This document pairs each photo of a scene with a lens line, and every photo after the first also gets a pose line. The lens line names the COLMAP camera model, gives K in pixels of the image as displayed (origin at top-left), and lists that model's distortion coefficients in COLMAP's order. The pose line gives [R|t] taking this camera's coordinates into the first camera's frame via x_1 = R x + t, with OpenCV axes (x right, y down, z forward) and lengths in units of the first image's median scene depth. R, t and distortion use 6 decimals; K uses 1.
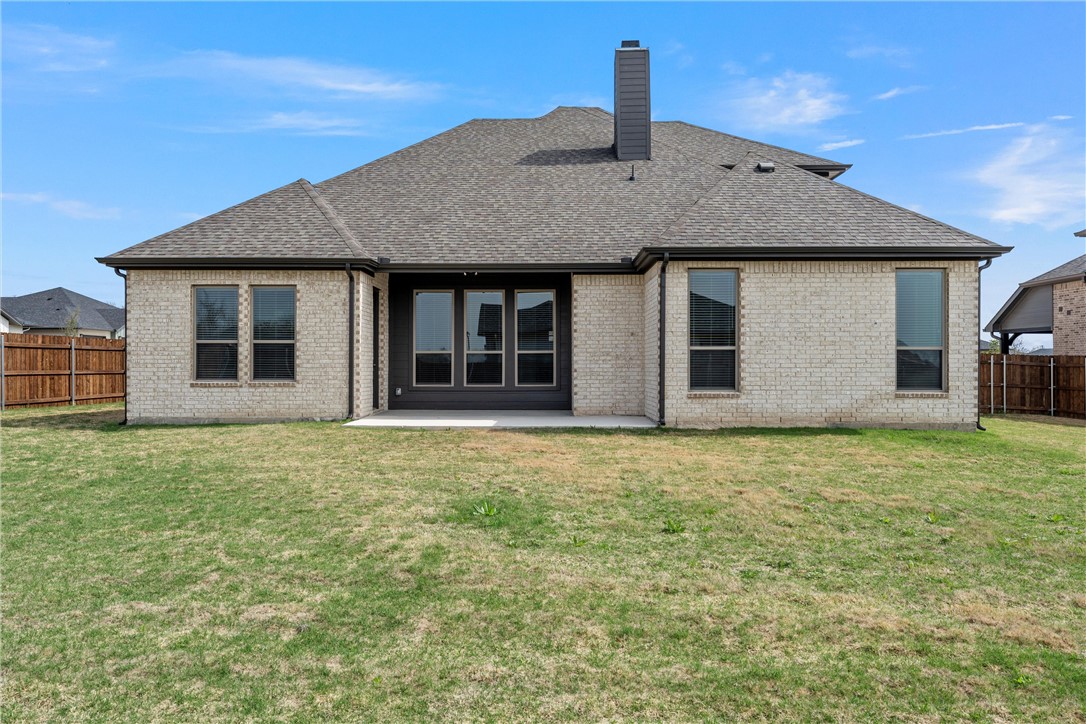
lens RADIAL K [[739.3, 0, 545.9], [0, 739.3, 361.2], [0, 0, 1]] dist [-0.013048, -0.001395]
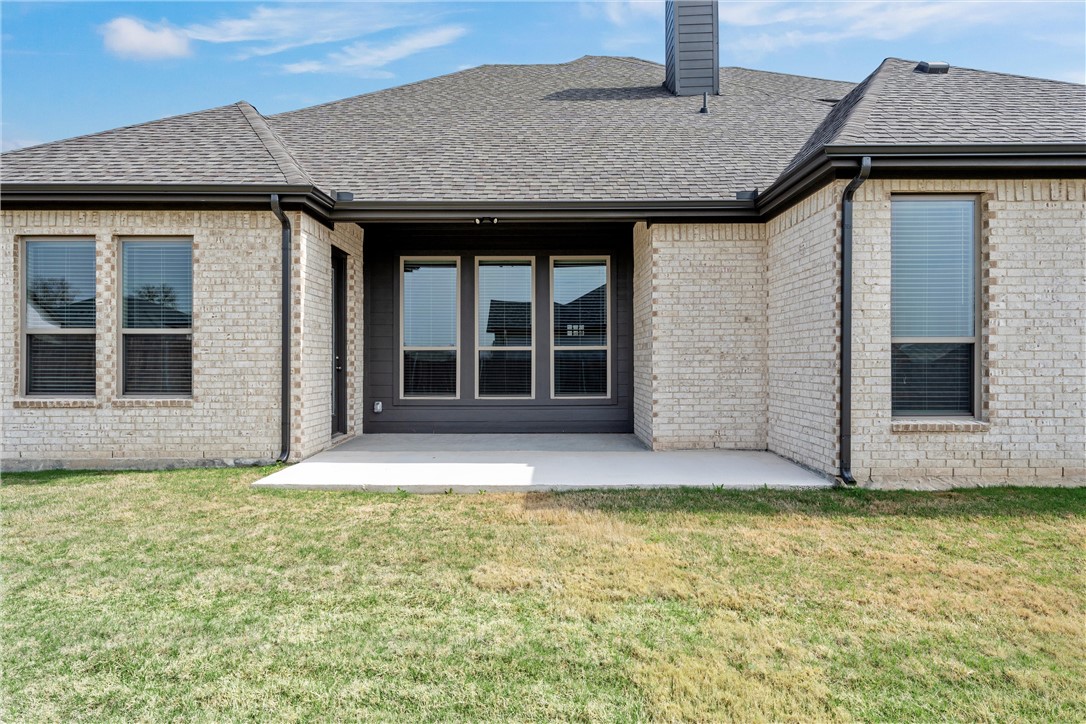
lens RADIAL K [[620.0, 0, 541.3], [0, 620.0, 361.3], [0, 0, 1]] dist [-0.002126, 0.000337]
pose [[0.999997, -0.001354, 0.002178, -0.059742], [0.001337, 0.999969, 0.007762, -0.005659], [-0.002188, -0.007759, 0.999968, 0.500749]]
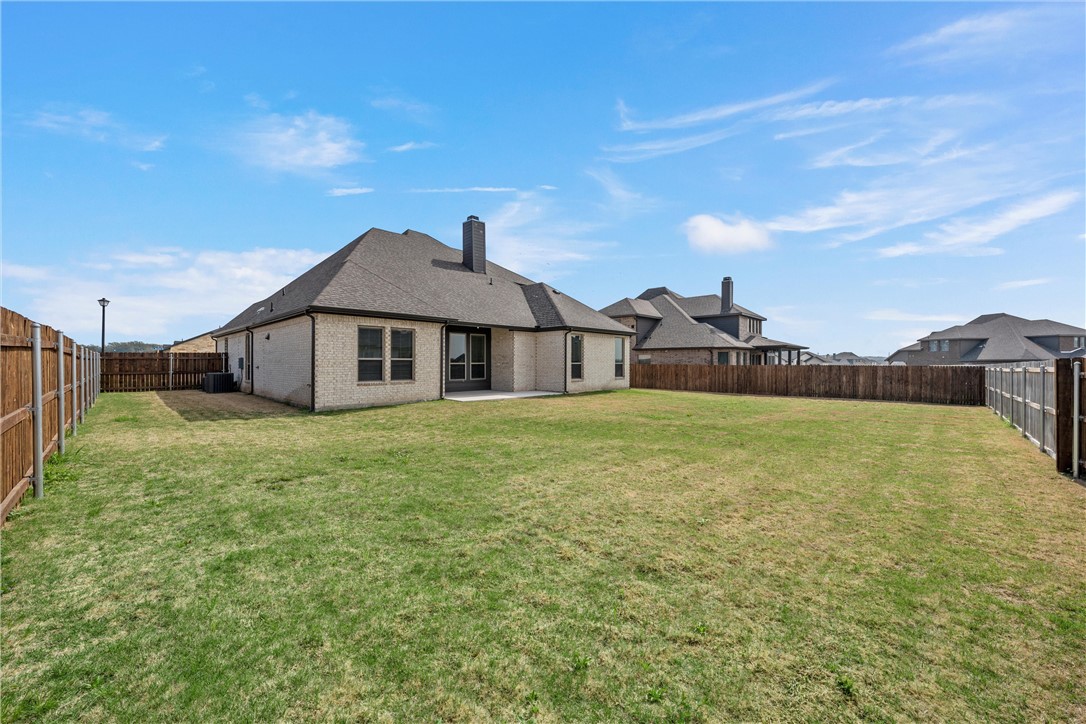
lens RADIAL K [[408.8, 0, 543.9], [0, 408.8, 363.7], [0, 0, 1]] dist [0.000751, 0.000005]
pose [[0.694819, -0.002005, 0.719182, -0.854792], [-0.003584, 0.999974, 0.006250, -0.022949], [-0.719176, -0.006921, 0.694794, 0.046080]]
